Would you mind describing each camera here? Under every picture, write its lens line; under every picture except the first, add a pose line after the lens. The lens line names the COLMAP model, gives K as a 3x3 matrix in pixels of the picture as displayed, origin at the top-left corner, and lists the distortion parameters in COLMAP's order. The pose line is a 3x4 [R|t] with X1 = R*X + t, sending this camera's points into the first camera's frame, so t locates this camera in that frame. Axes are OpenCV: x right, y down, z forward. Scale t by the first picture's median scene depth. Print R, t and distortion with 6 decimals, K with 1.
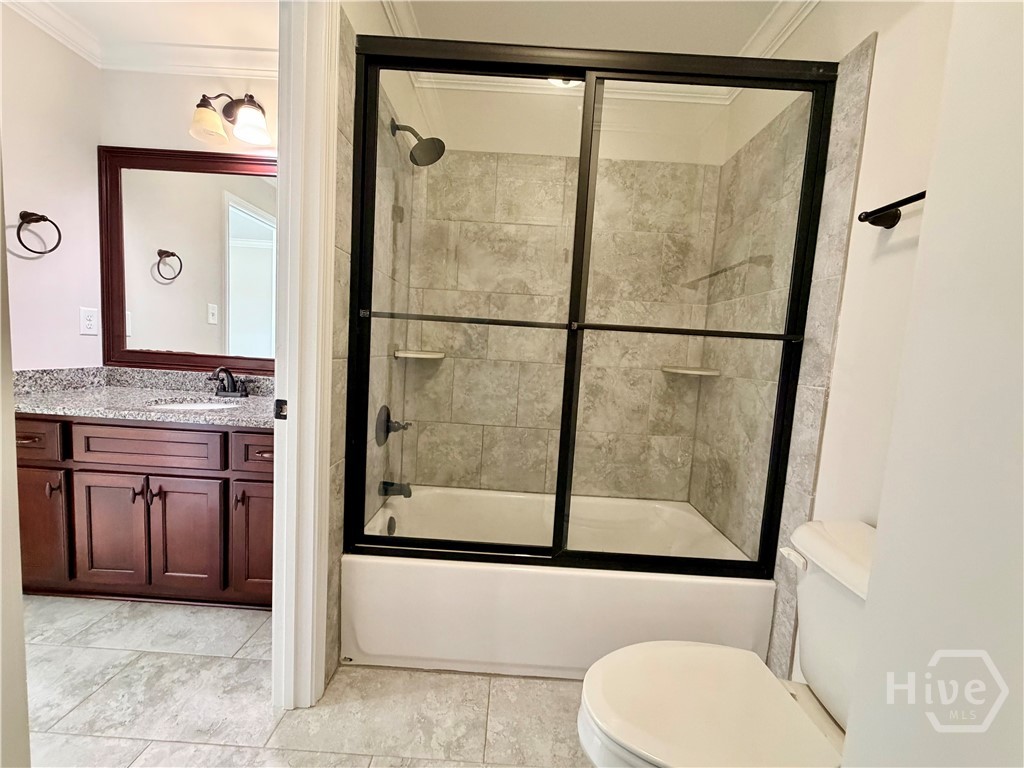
lens RADIAL K [[408.6, 0, 511.5], [0, 408.6, 385.2], [0, 0, 1]] dist [-0.000826, 0.000364]
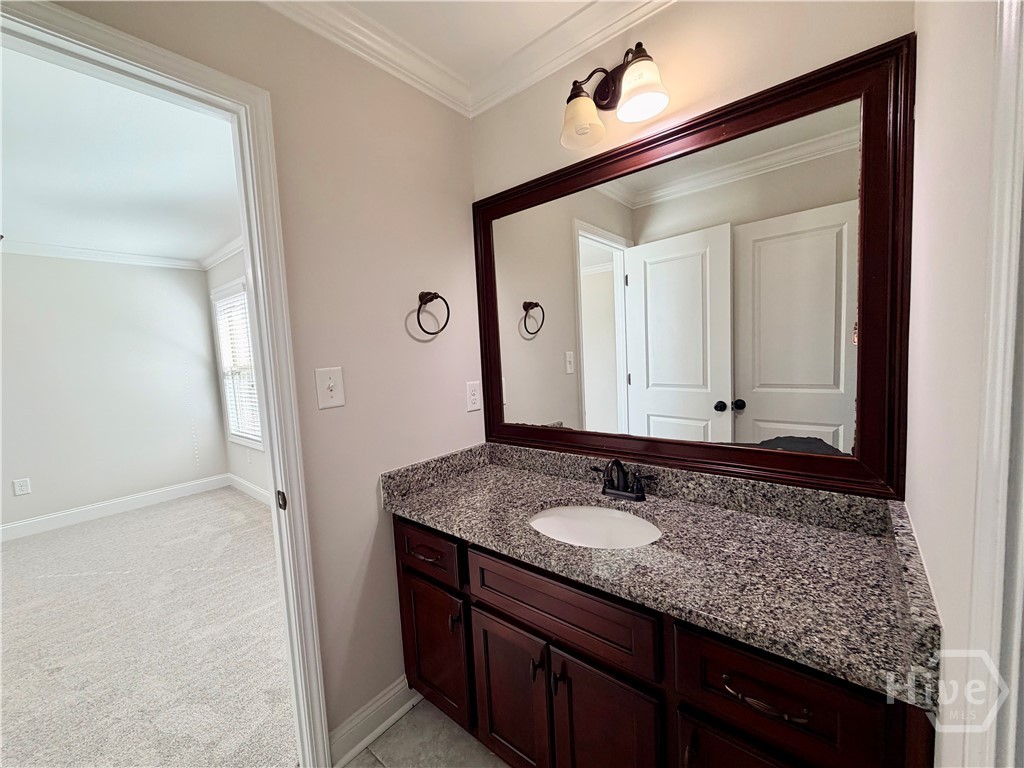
lens RADIAL K [[408.6, 0, 511.5], [0, 408.6, 385.2], [0, 0, 1]] dist [-0.000826, 0.000364]
pose [[0.766854, -0.048748, -0.639968, -0.394946], [0.042815, 0.998776, -0.024776, -0.159853], [0.640392, -0.008401, 0.768002, 0.362880]]
